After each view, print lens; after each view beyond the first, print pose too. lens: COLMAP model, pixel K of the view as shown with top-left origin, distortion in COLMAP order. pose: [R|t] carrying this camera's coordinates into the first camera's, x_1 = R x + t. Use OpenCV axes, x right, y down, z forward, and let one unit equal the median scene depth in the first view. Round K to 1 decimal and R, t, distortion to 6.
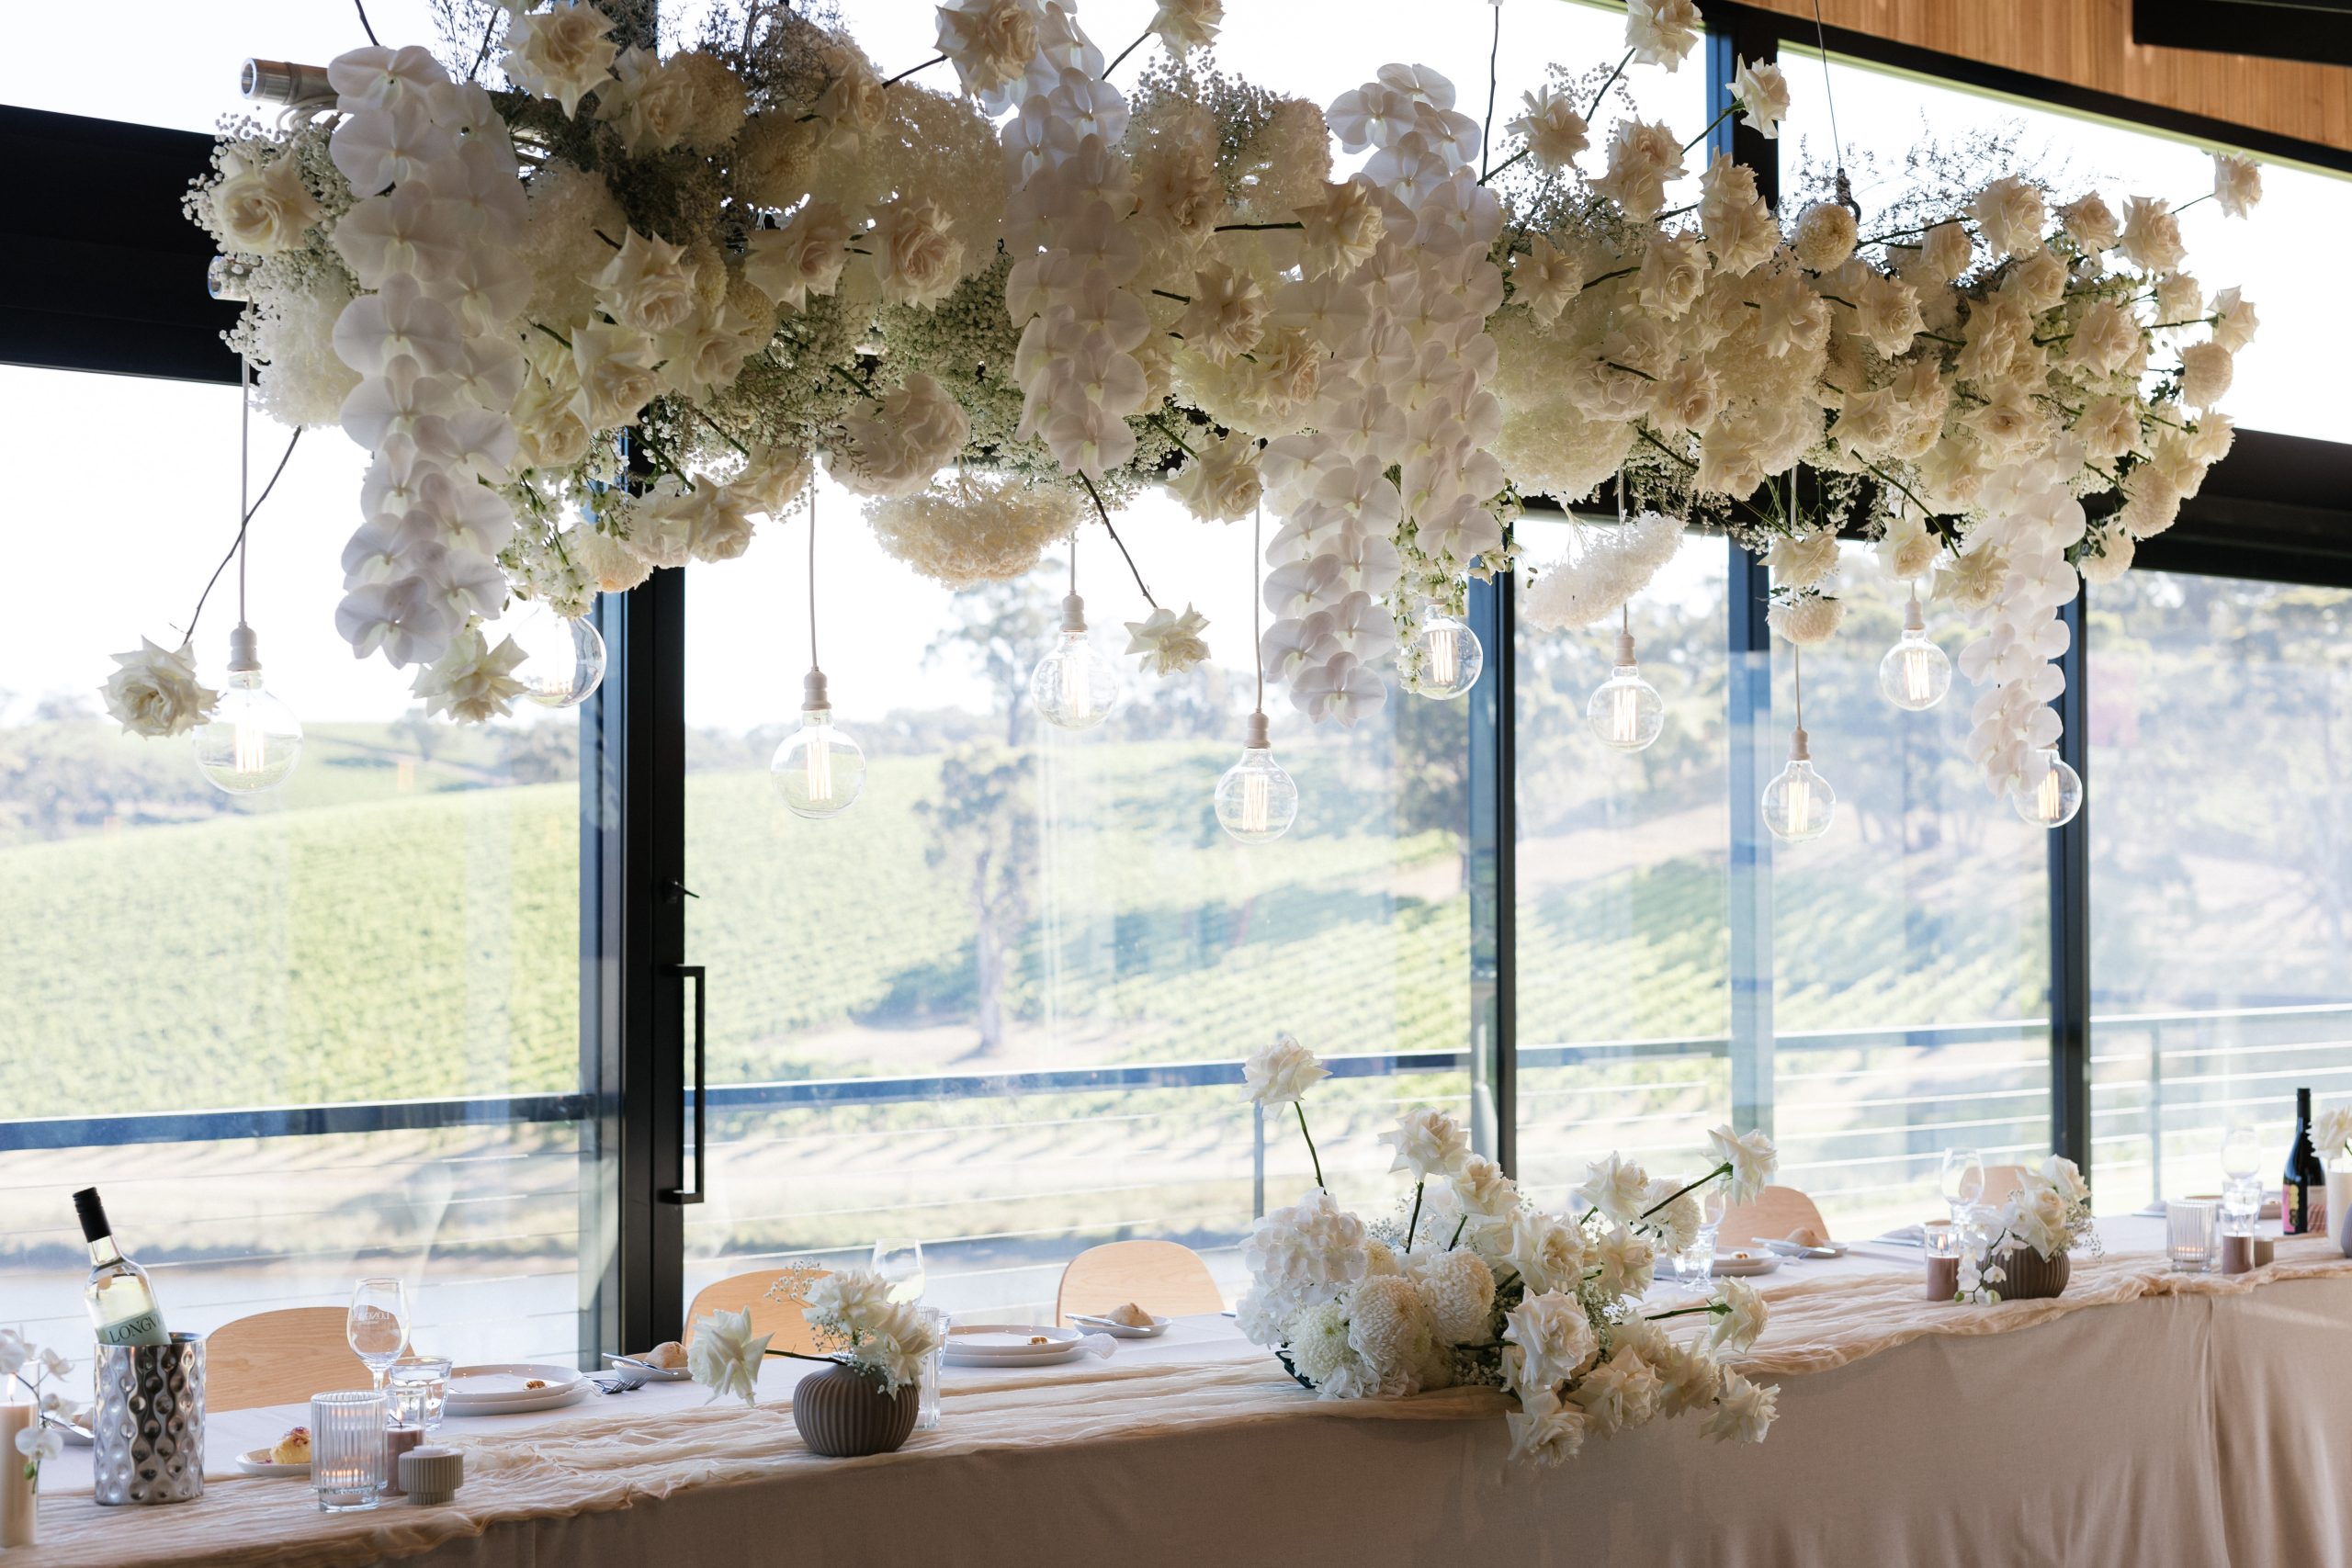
lens RADIAL K [[3455.4, 0, 1142.6], [0, 3455.4, 797.0], [0, 0, 1]] dist [-0.010432, 0.028445]
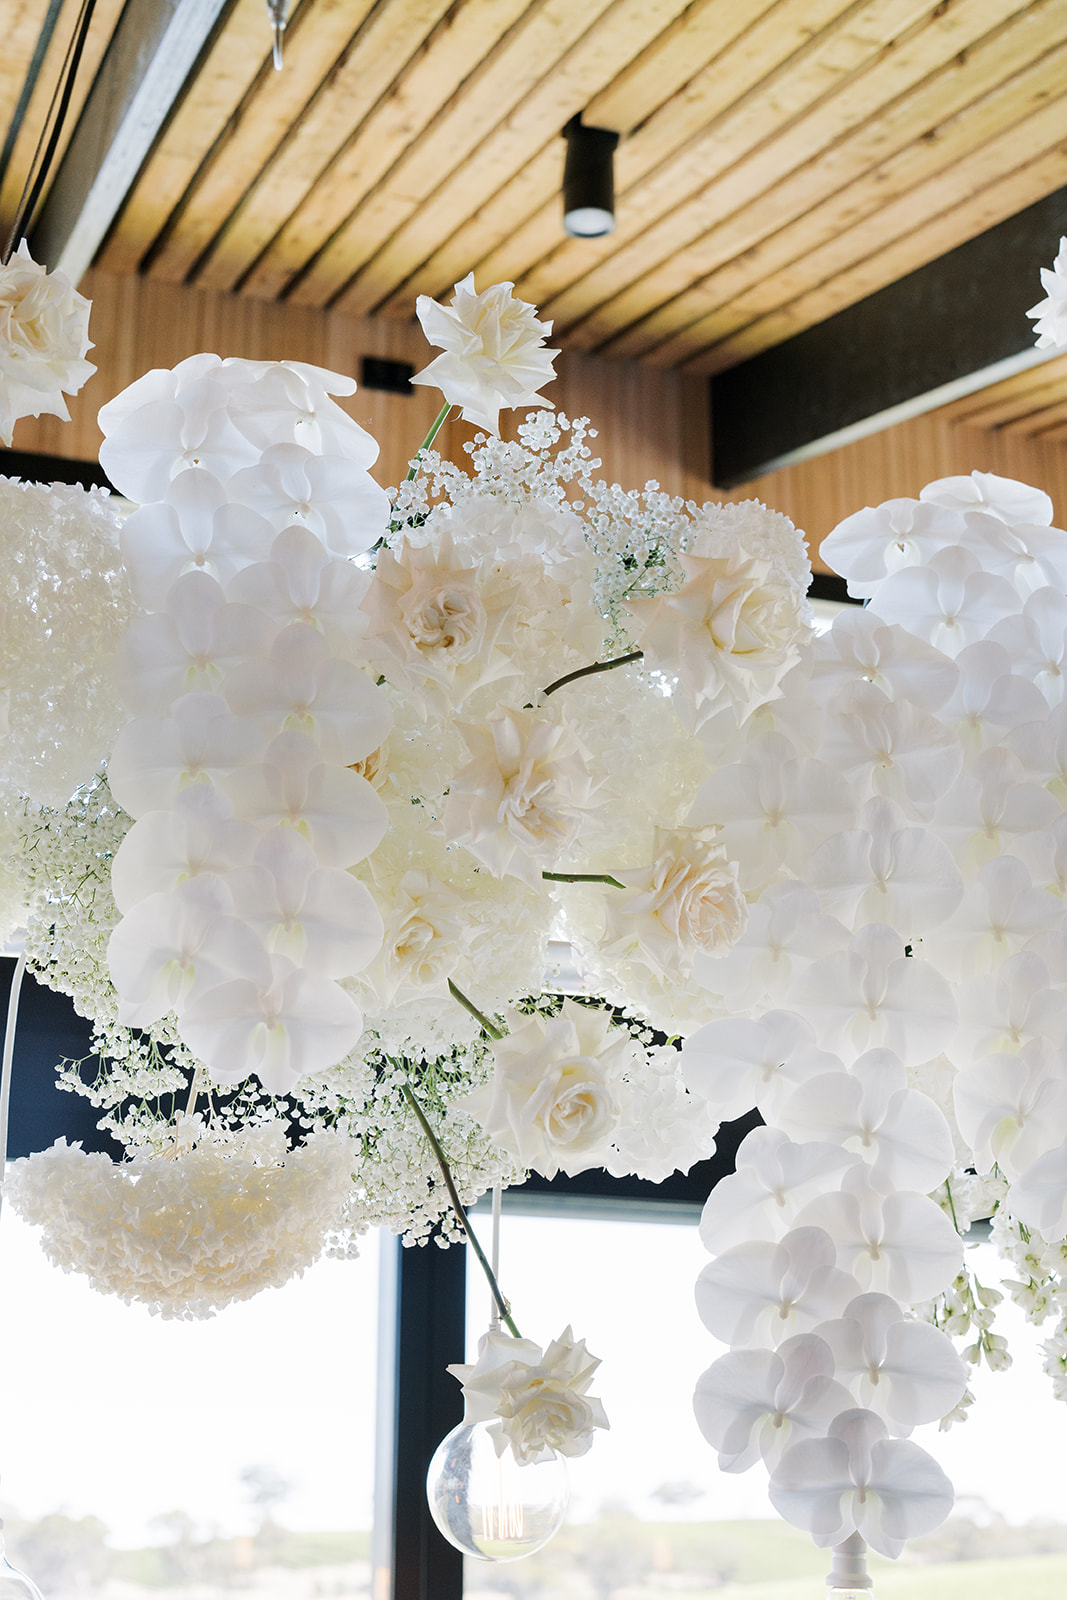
lens RADIAL K [[2350.8, 0, 533.5], [0, 2350.8, 800.0], [0, 0, 1]] dist [-0.010432, 0.028445]
pose [[0.939520, -0.116177, -0.322187, 0.138329], [0.008151, 0.948028, -0.318081, -0.015308], [0.342396, 0.296218, 0.891639, 0.611249]]
